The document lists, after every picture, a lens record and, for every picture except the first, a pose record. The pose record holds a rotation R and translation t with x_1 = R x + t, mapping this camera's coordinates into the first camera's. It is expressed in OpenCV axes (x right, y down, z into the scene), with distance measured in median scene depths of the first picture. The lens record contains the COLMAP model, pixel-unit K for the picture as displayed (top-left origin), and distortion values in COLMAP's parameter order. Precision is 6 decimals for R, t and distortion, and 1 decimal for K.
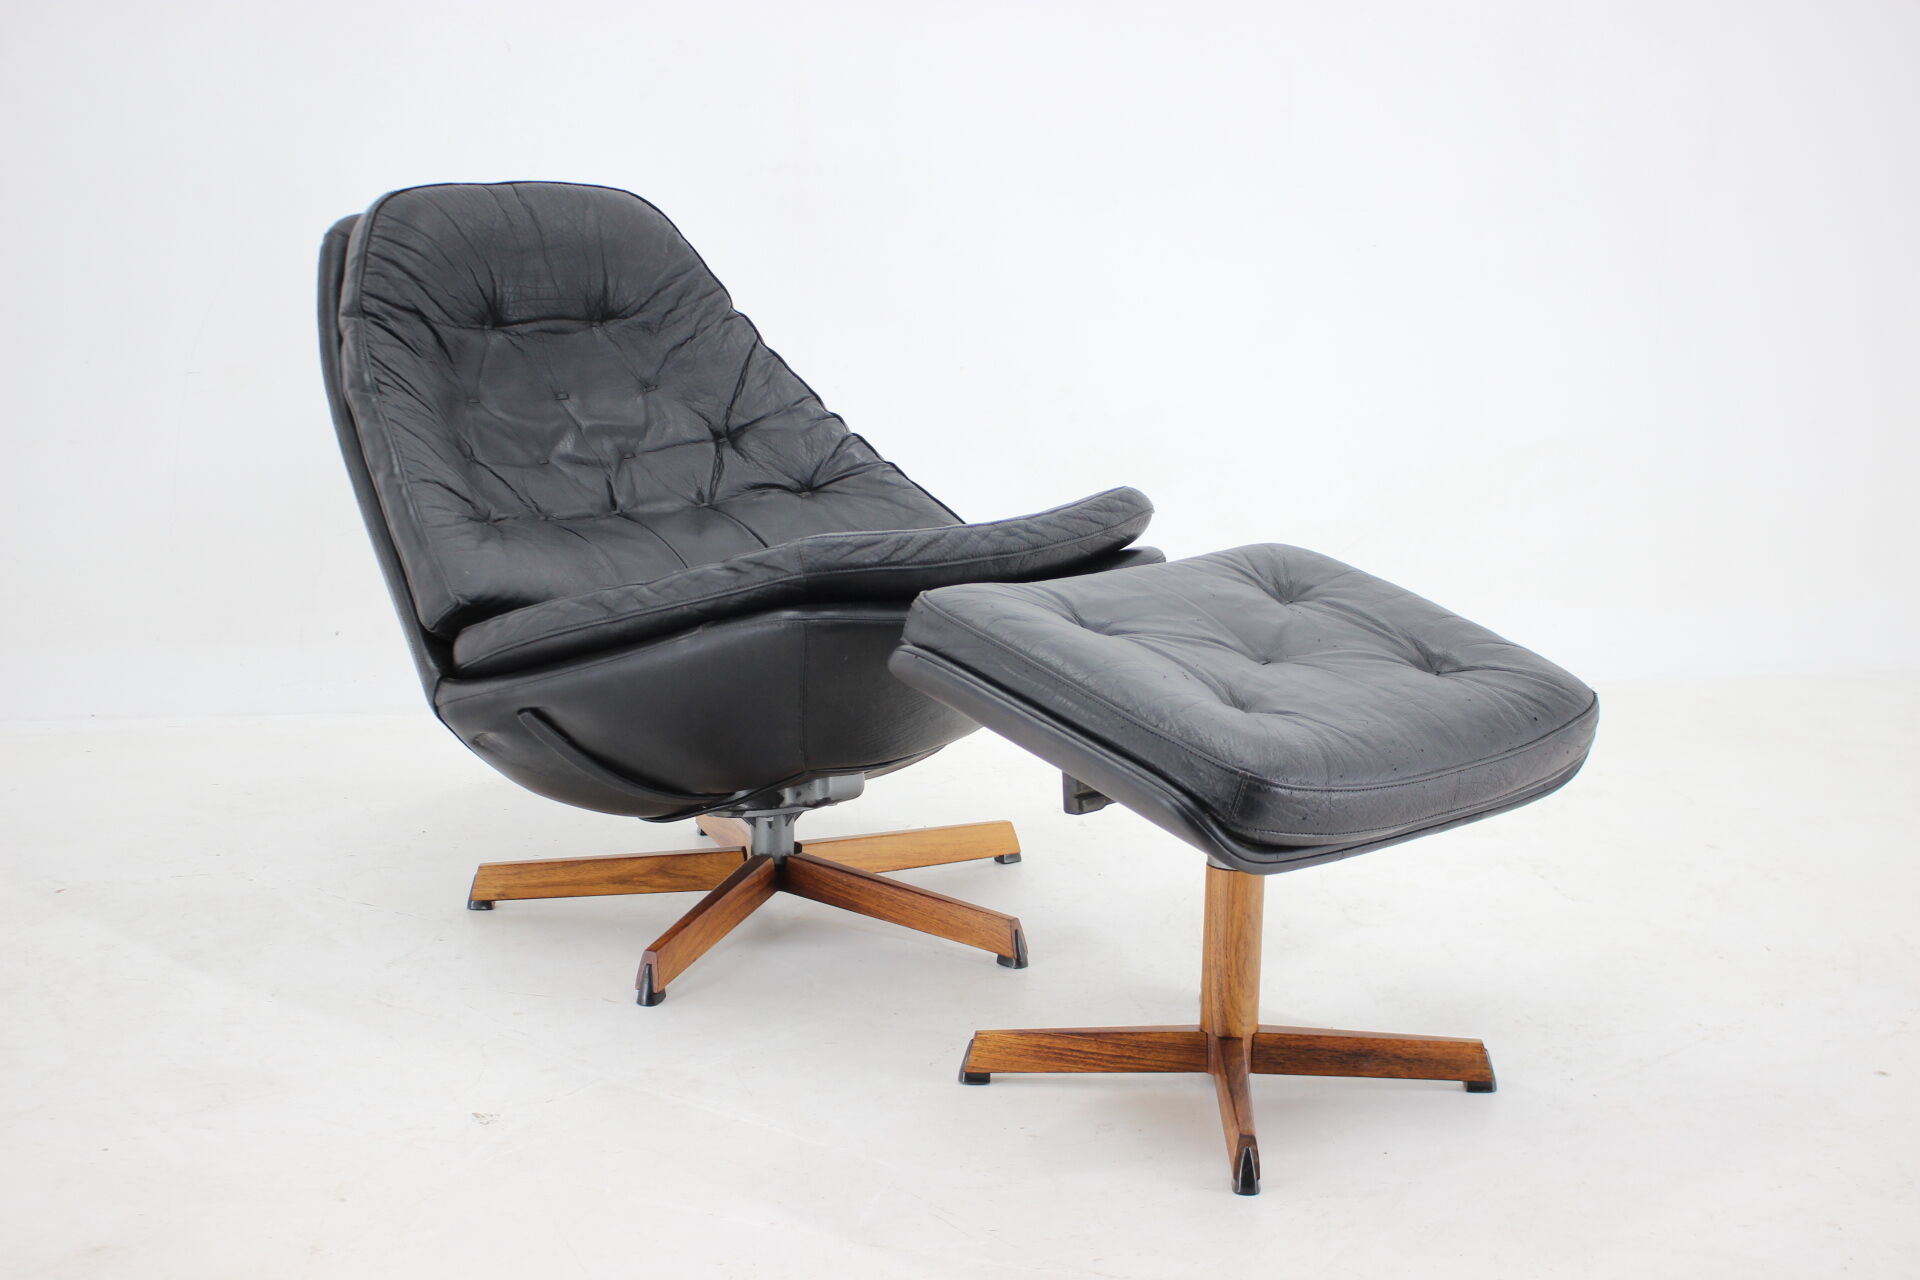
lens RADIAL K [[2513.5, 0, 960.0], [0, 2513.5, 640.0], [0, 0, 1]] dist [-0.280419, -0.001183]
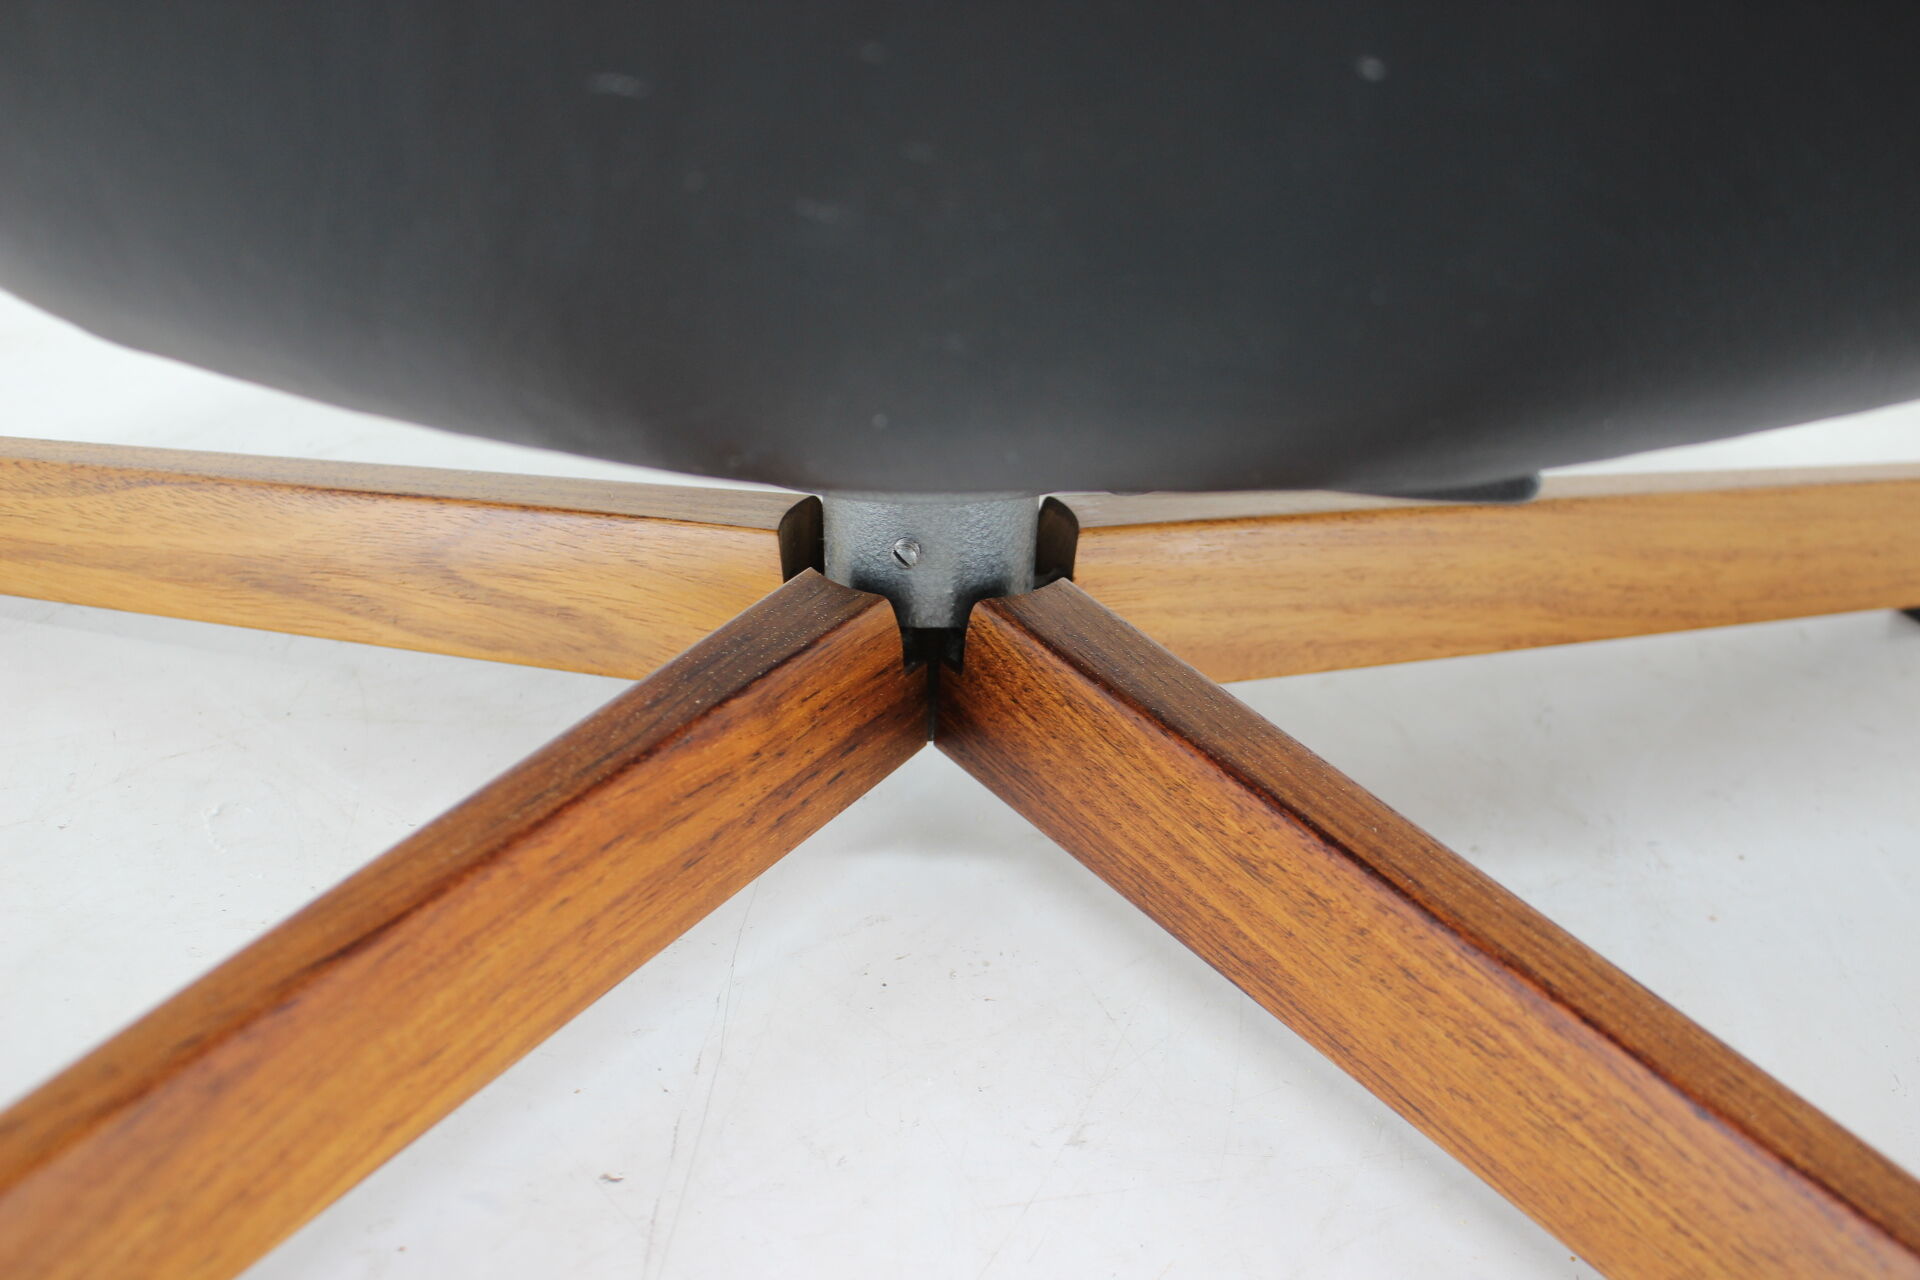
lens RADIAL K [[1942.0, 0, 960.0], [0, 1942.0, 640.0], [0, 0, 1]] dist [-0.161671, 0.178393]
pose [[0.956743, 0.159114, -0.243570, -0.032919], [-0.081458, 0.950213, 0.300766, 0.044338], [0.279299, -0.267915, 0.922070, 0.863197]]
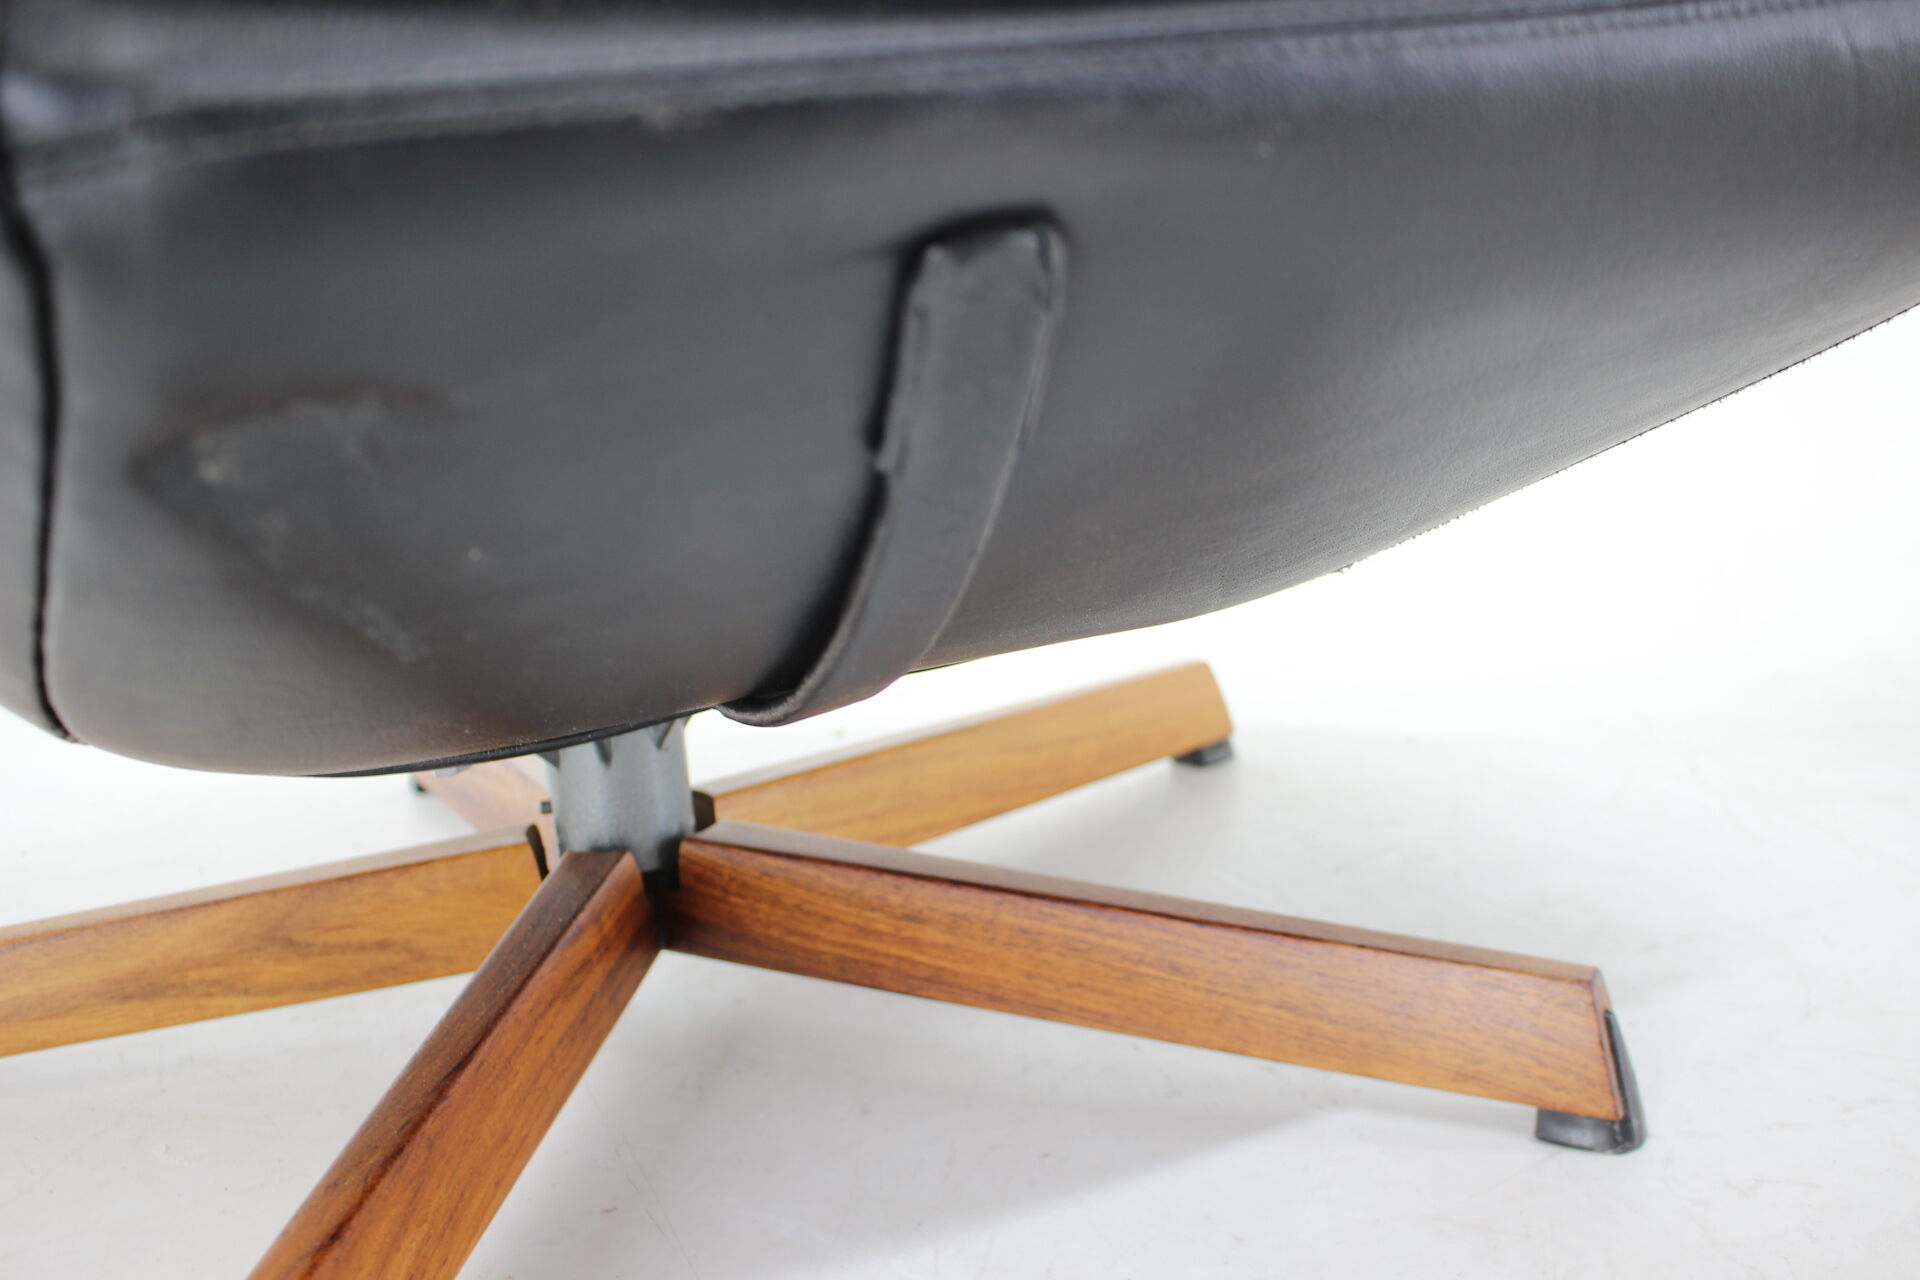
lens RADIAL K [[1942.0, 0, 960.0], [0, 1942.0, 640.0], [0, 0, 1]] dist [-0.161671, 0.178393]
pose [[0.981354, -0.117796, 0.151882, -0.068419], [0.112351, 0.992695, 0.043975, 0.055574], [-0.155953, -0.026090, 0.987420, 0.764086]]
